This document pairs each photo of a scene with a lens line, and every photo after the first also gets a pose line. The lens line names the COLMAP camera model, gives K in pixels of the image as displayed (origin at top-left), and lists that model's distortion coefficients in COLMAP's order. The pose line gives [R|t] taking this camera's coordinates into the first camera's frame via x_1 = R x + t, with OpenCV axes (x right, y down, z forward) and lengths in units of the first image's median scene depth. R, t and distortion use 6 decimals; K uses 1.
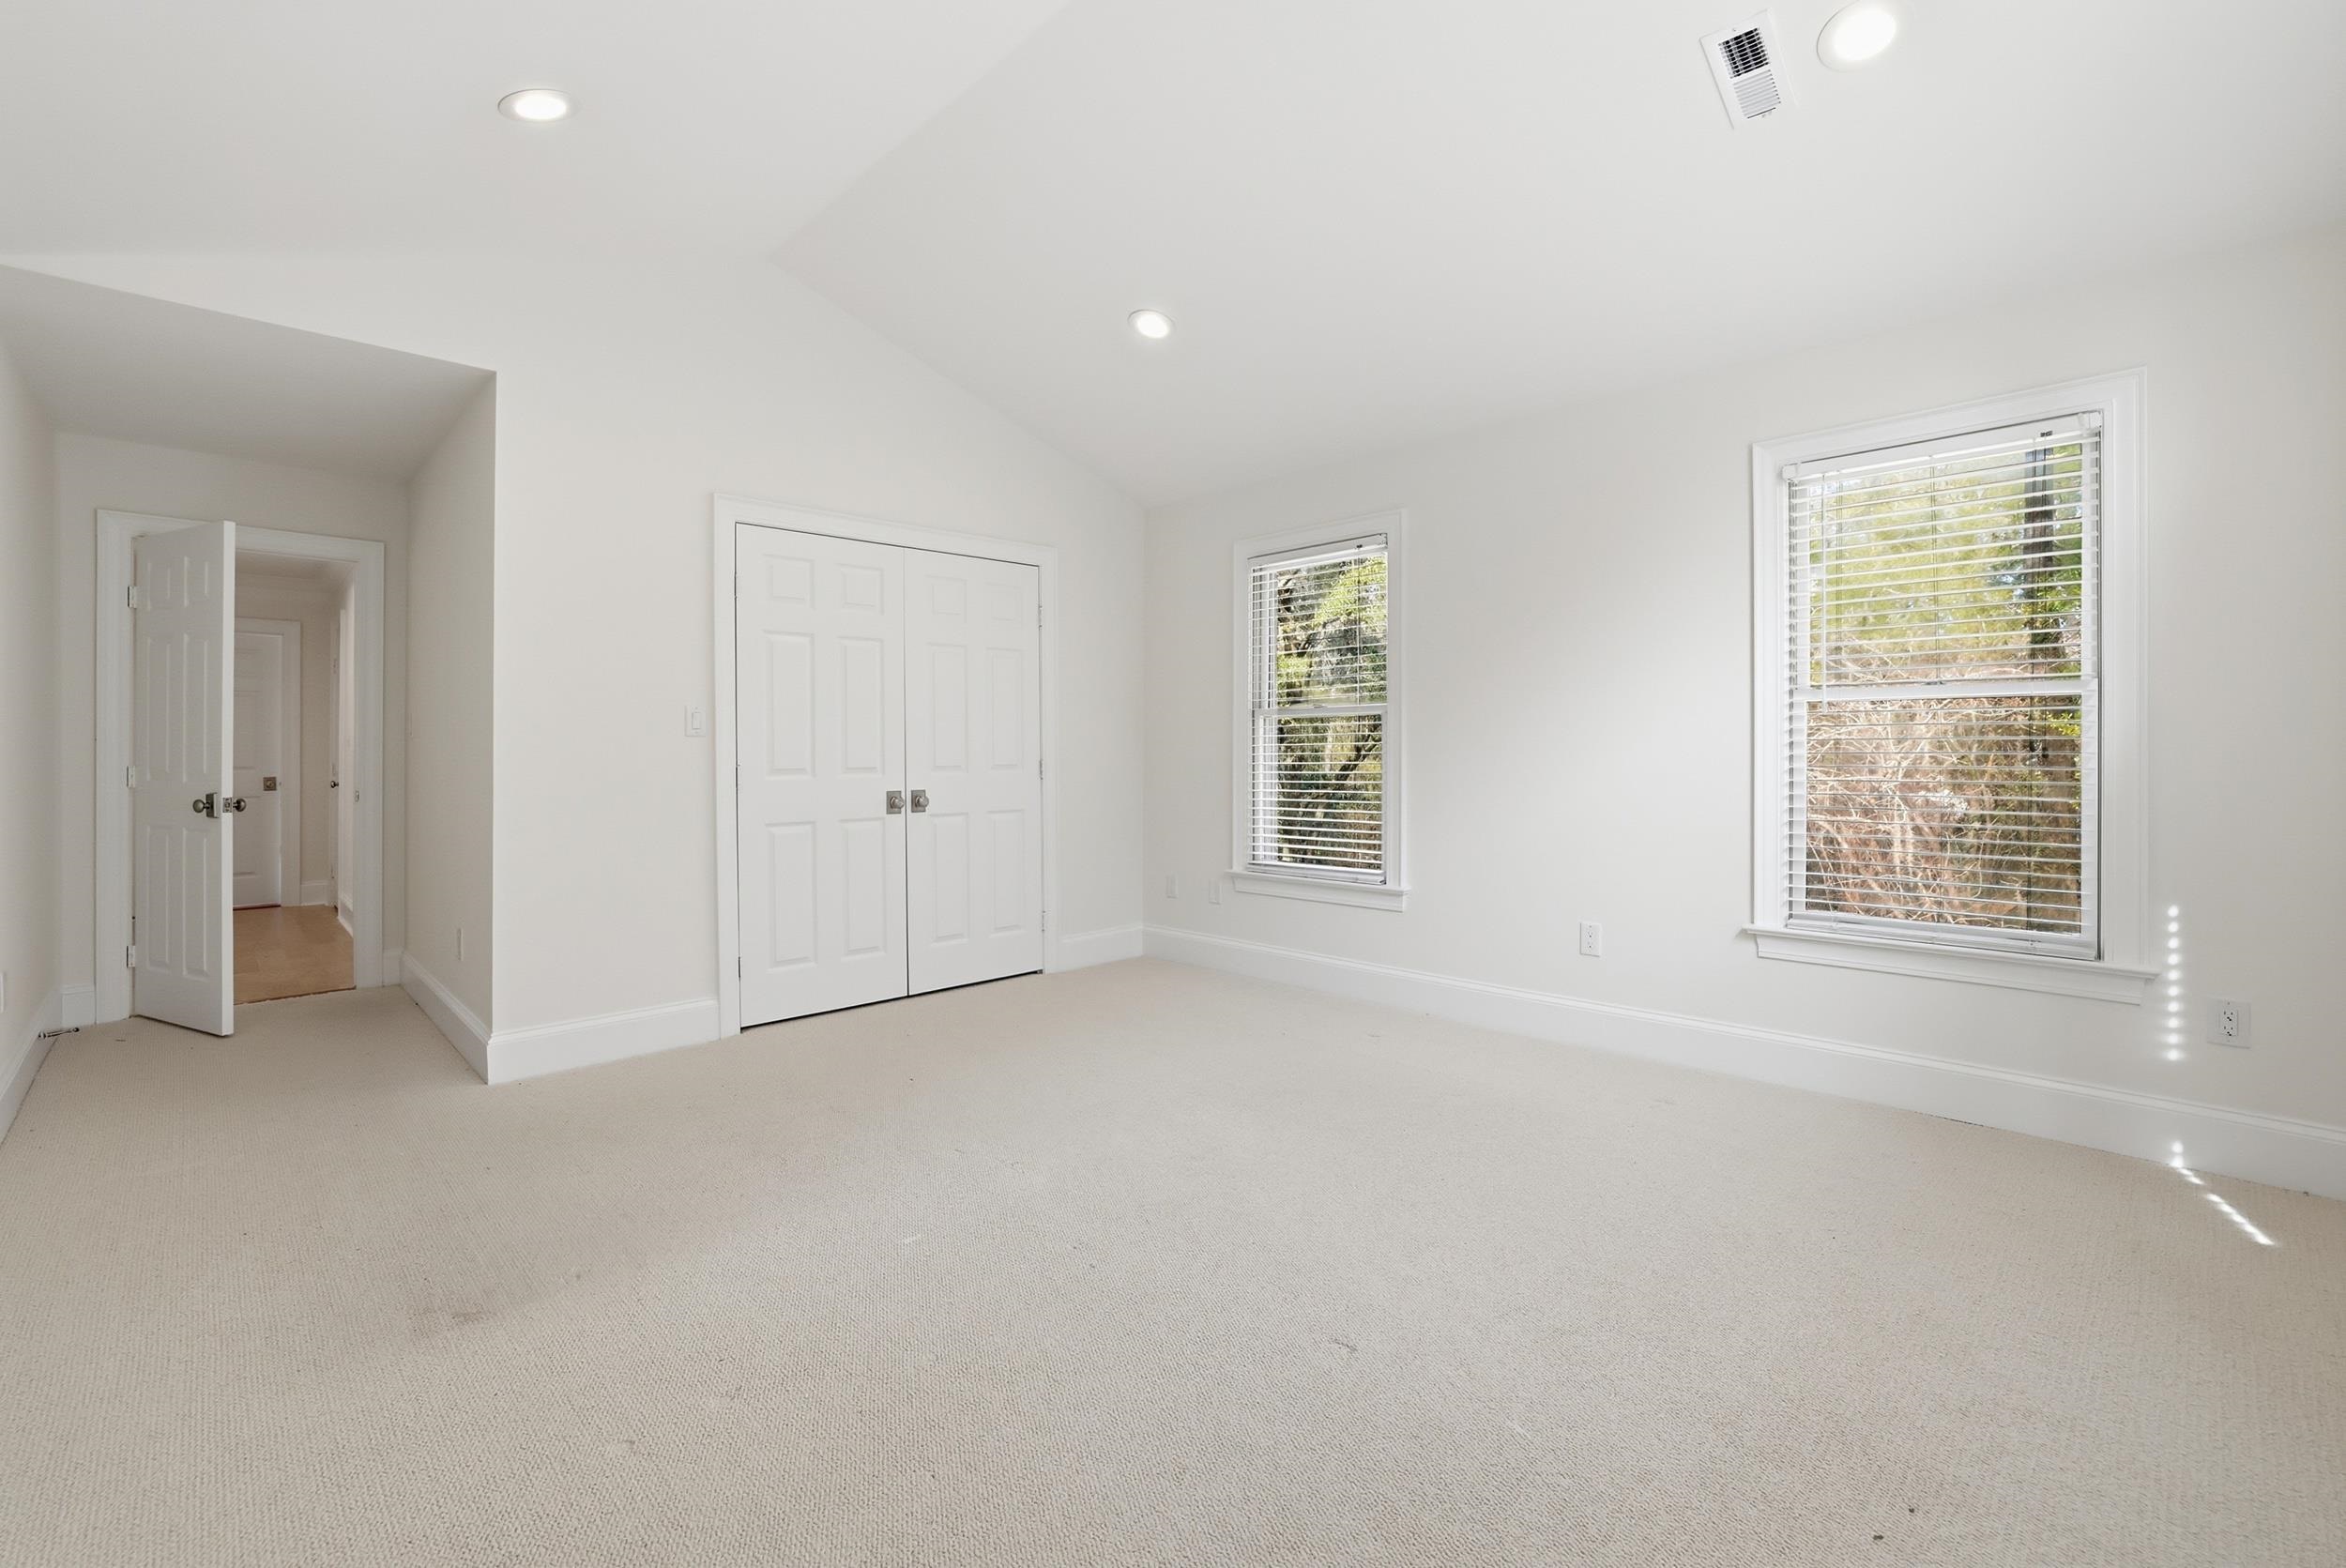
lens RADIAL K [[1053.2, 0, 1177.9], [0, 1053.2, 772.9], [0, 0, 1]] dist [-0.000356, 0.000009]
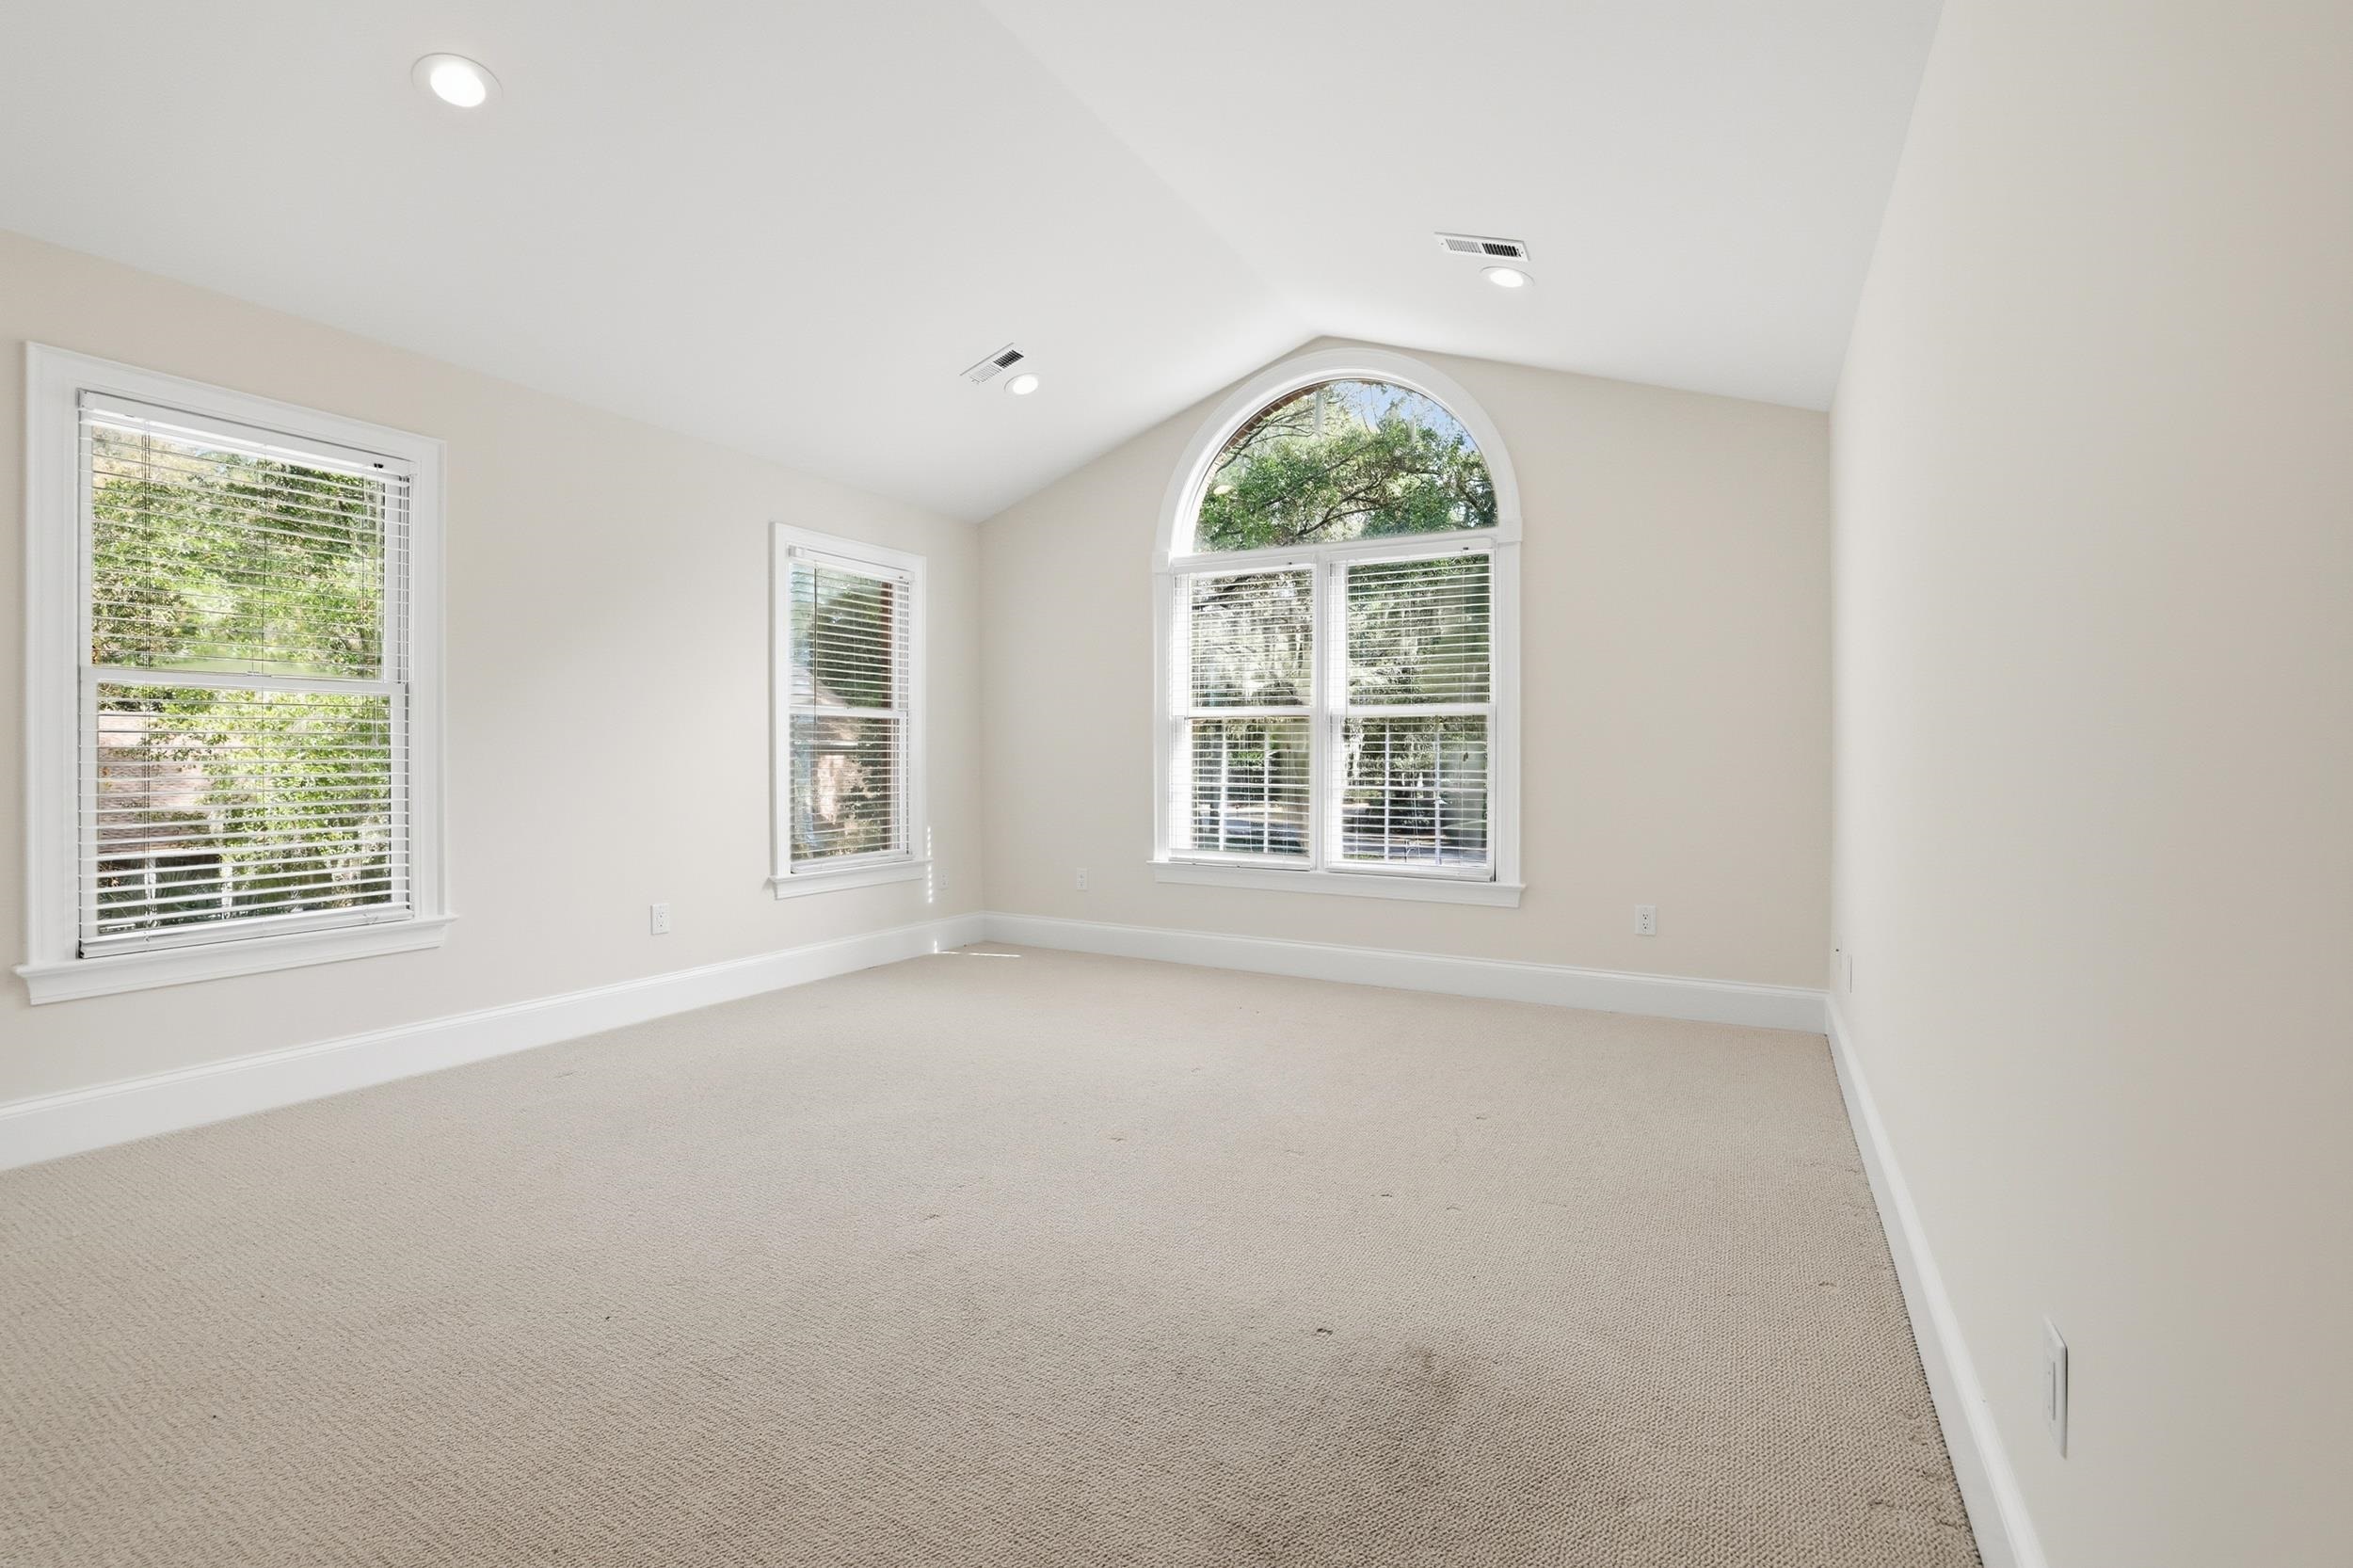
lens RADIAL K [[1056.3, 0, 1179.1], [0, 1056.3, 764.8], [0, 0, 1]] dist [-0.000356, 0.000009]
pose [[-0.308074, -0.011582, 0.951292, -0.911149], [0.008796, 0.999848, 0.015022, -0.014749], [-0.951322, 0.012995, -0.307925, 0.926674]]
